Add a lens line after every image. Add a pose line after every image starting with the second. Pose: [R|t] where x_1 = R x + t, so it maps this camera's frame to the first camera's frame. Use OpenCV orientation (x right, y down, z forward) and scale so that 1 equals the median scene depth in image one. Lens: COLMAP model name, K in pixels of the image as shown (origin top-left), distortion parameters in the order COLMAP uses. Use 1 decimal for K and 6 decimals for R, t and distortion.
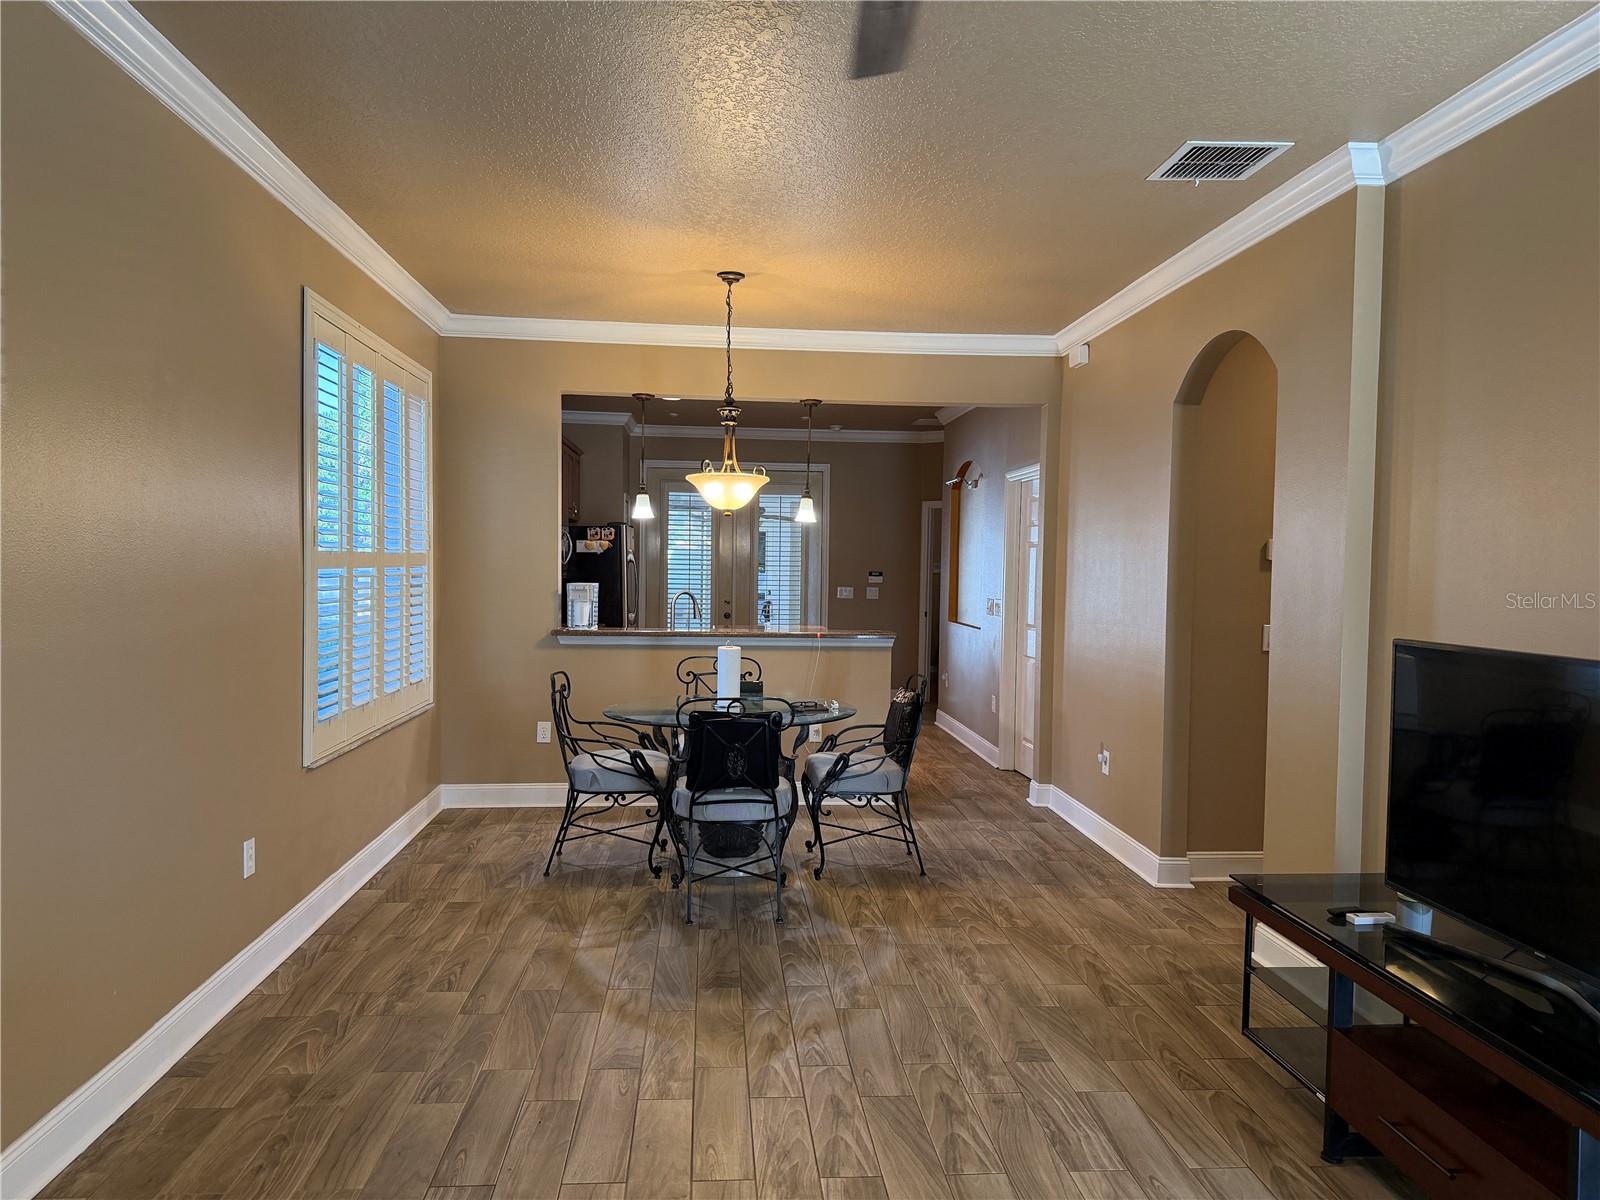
lens RADIAL K [[1103.1, 0, 804.7], [0, 1103.1, 599.9], [0, 0, 1]] dist [0.035924, -0.049233]
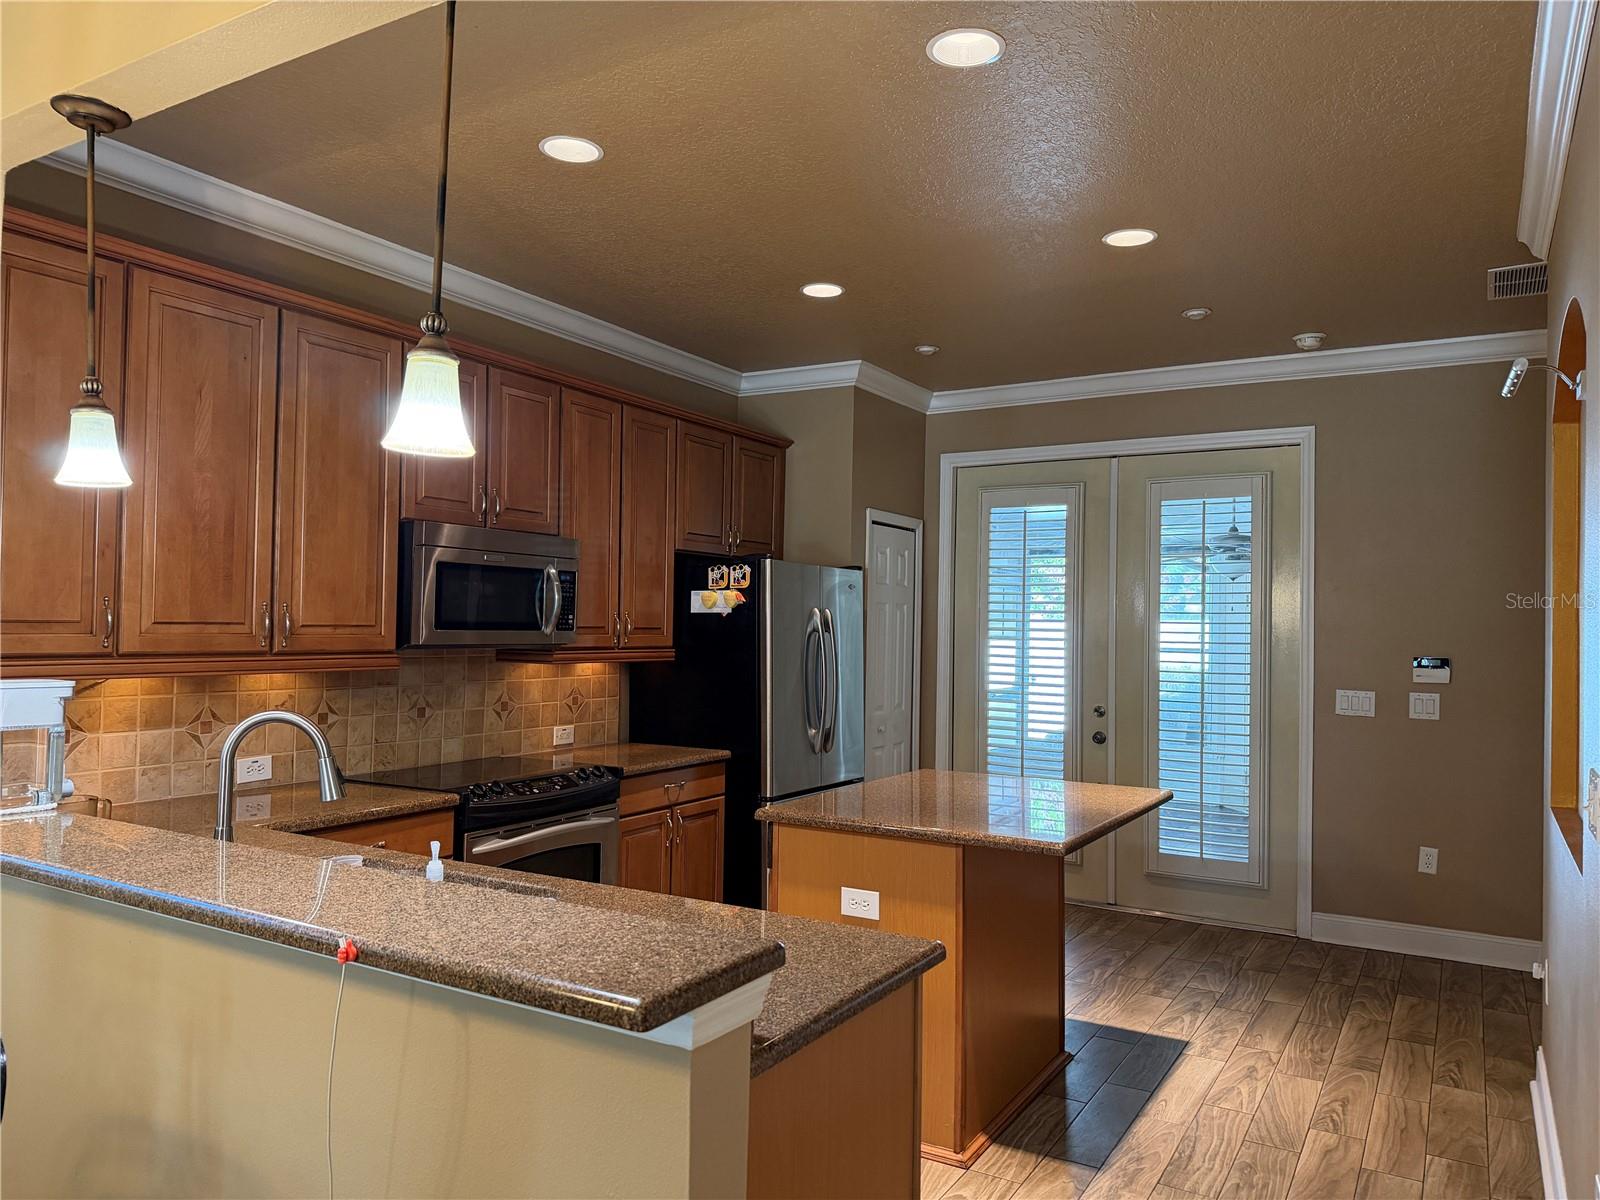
lens RADIAL K [[1103.1, 0, 806.6], [0, 1103.1, 602.6], [0, 0, 1]] dist [0.035924, -0.049233]
pose [[0.817187, -0.015731, -0.576158, 0.143567], [-0.024274, 0.997801, -0.061671, -0.017174], [0.575861, 0.064382, 0.815009, 0.603311]]
